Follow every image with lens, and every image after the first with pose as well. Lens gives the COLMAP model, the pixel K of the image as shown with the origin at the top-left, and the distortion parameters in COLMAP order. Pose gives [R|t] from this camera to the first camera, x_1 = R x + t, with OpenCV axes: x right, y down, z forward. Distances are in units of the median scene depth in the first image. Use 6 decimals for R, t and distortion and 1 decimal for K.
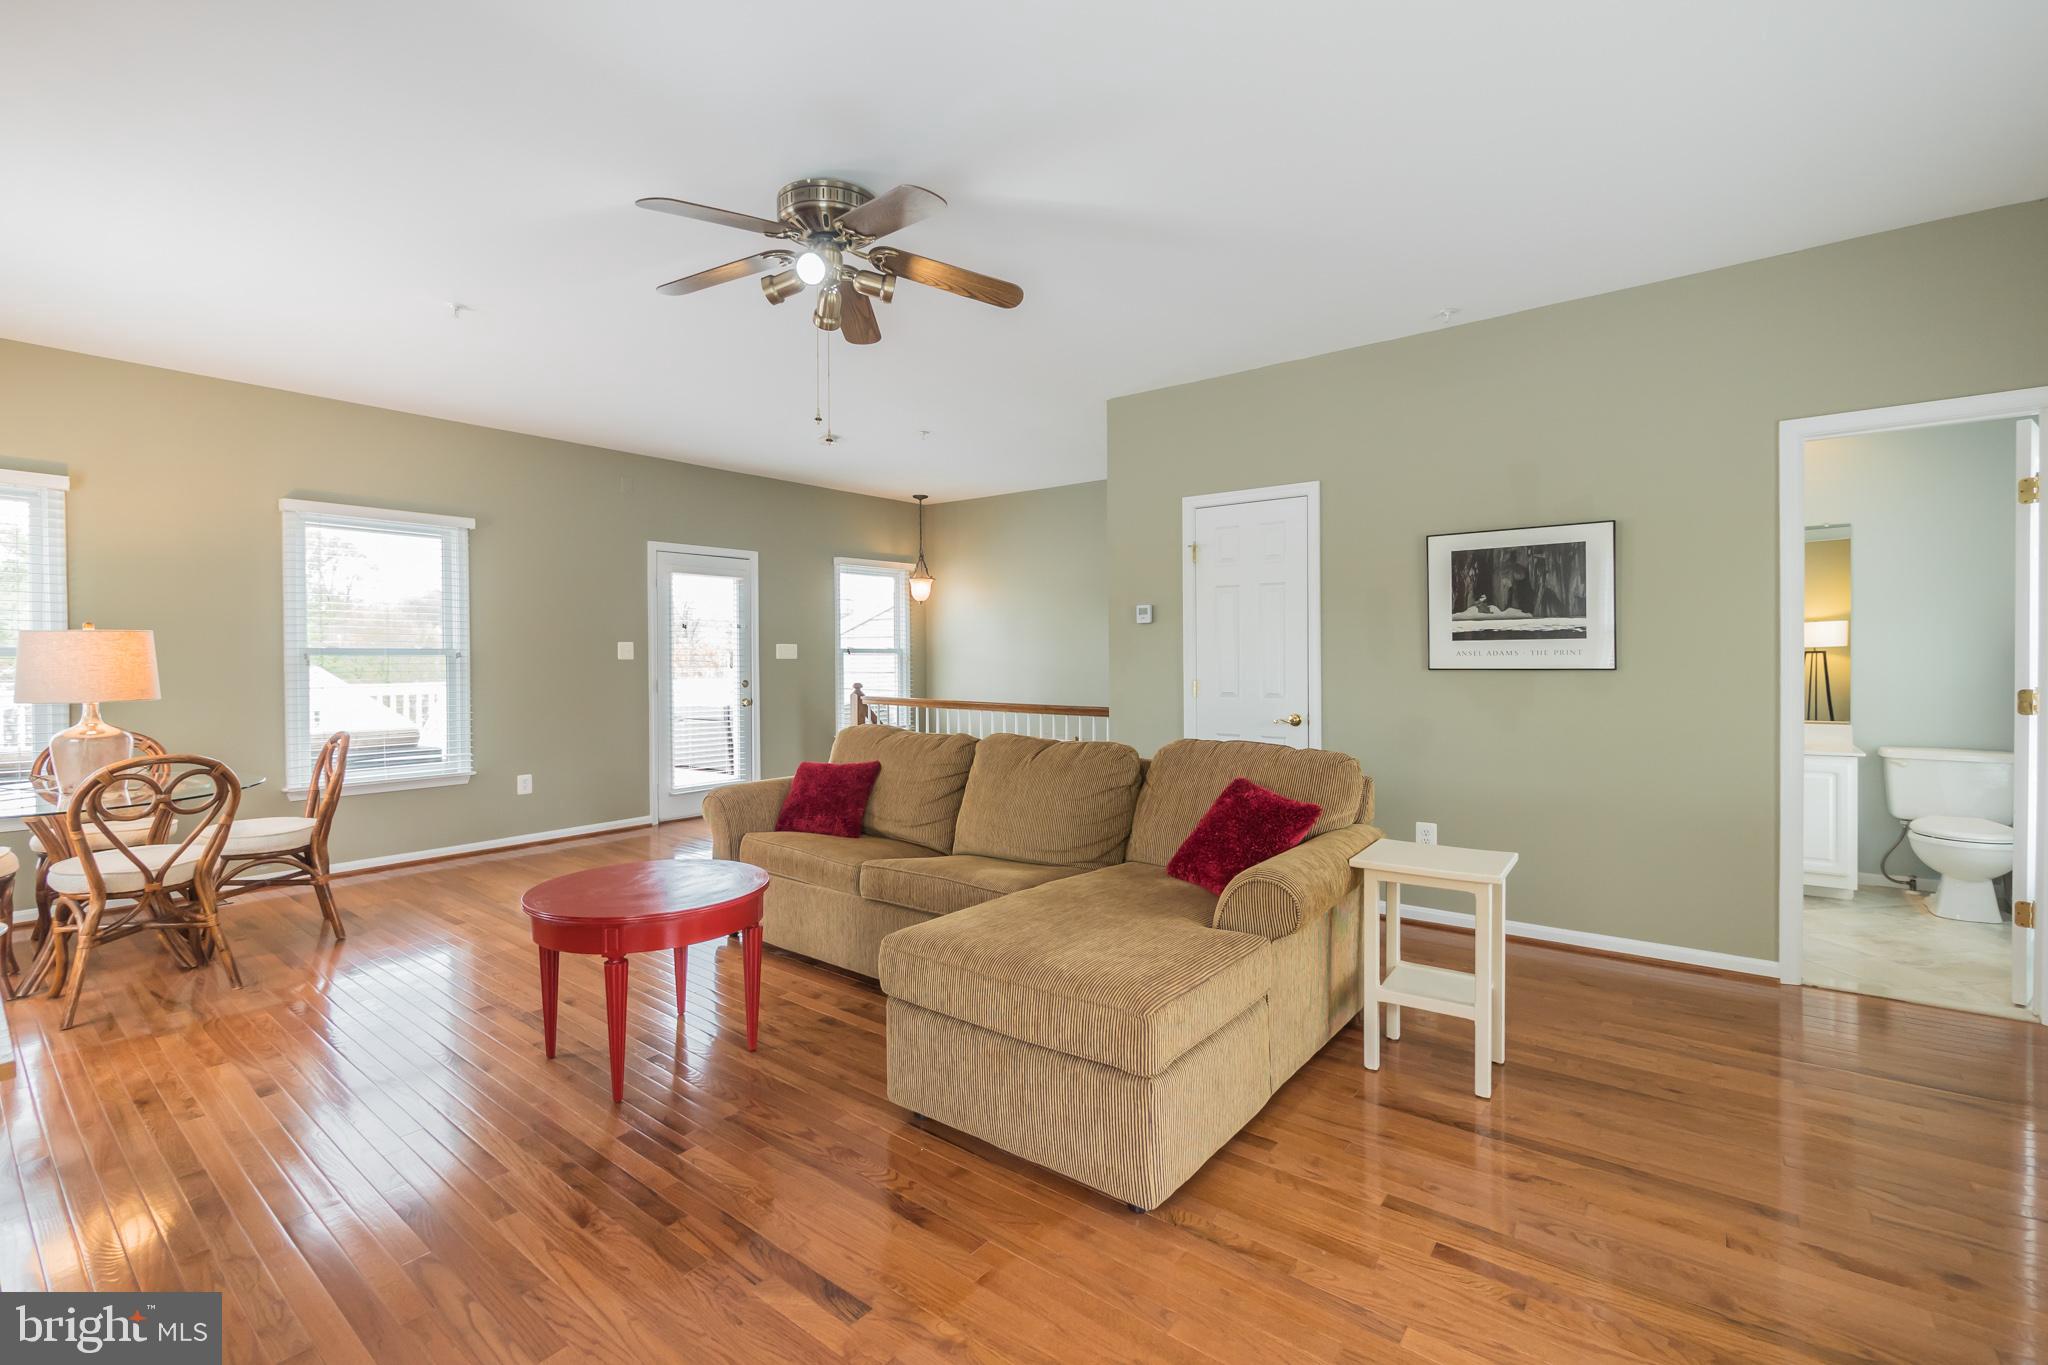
lens RADIAL K [[879.2, 0, 1011.2], [0, 879.2, 664.8], [0, 0, 1]] dist [-0.005420, 0.000358]
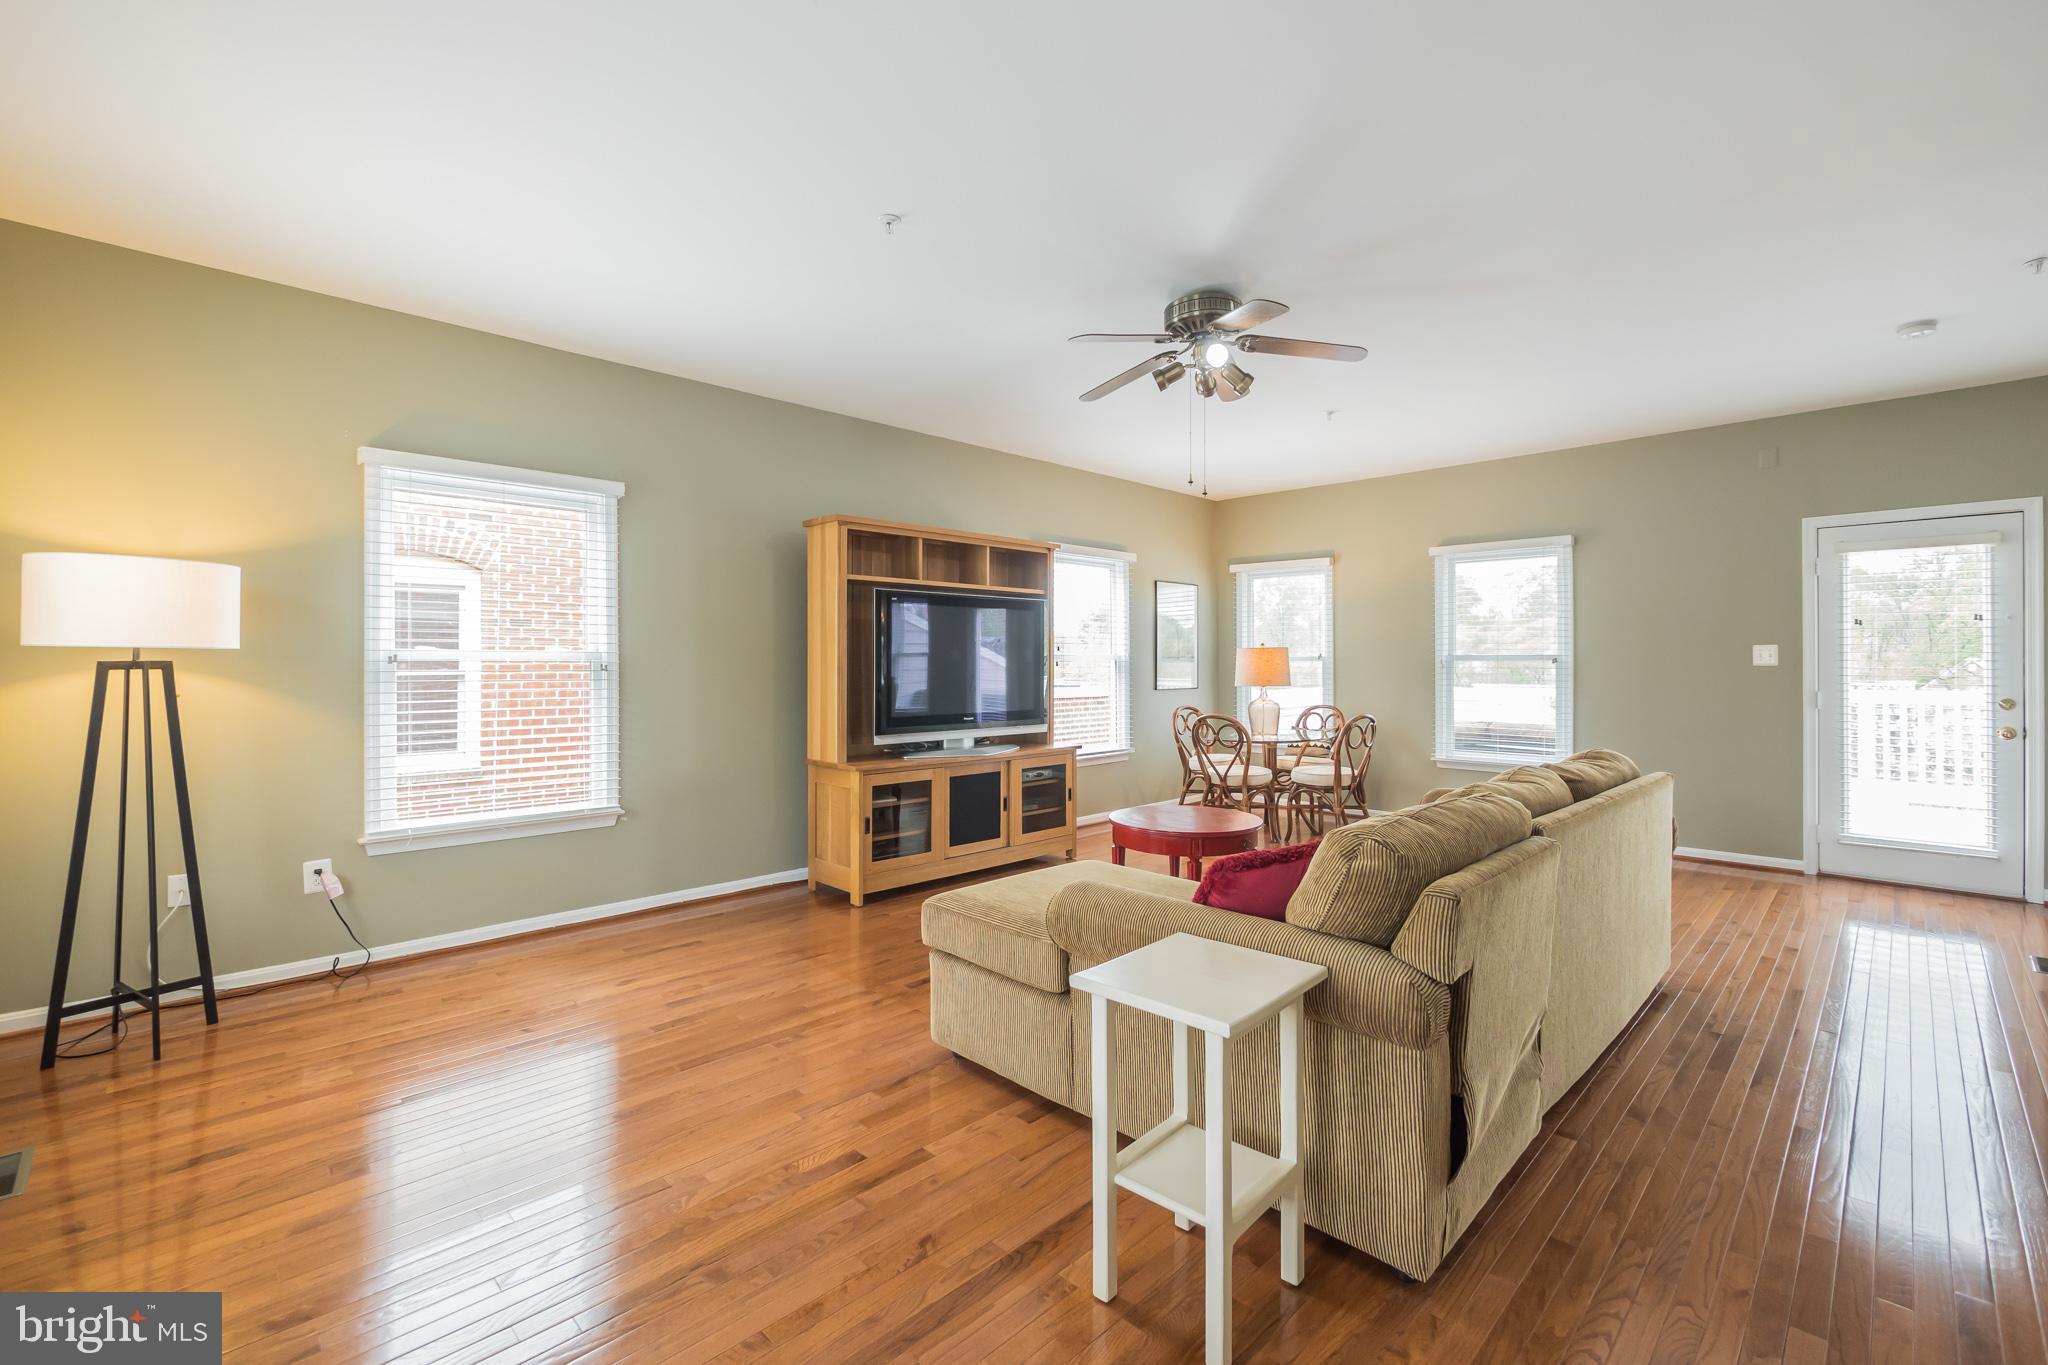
lens RADIAL K [[879.2, 0, 1011.8], [0, 879.2, 673.3], [0, 0, 1]] dist [-0.005420, 0.000358]
pose [[-0.122193, 0.014431, -0.992401, 0.576072], [-0.008208, 0.999845, 0.015550, -0.007198], [0.992472, 0.010046, -0.122056, 0.469277]]
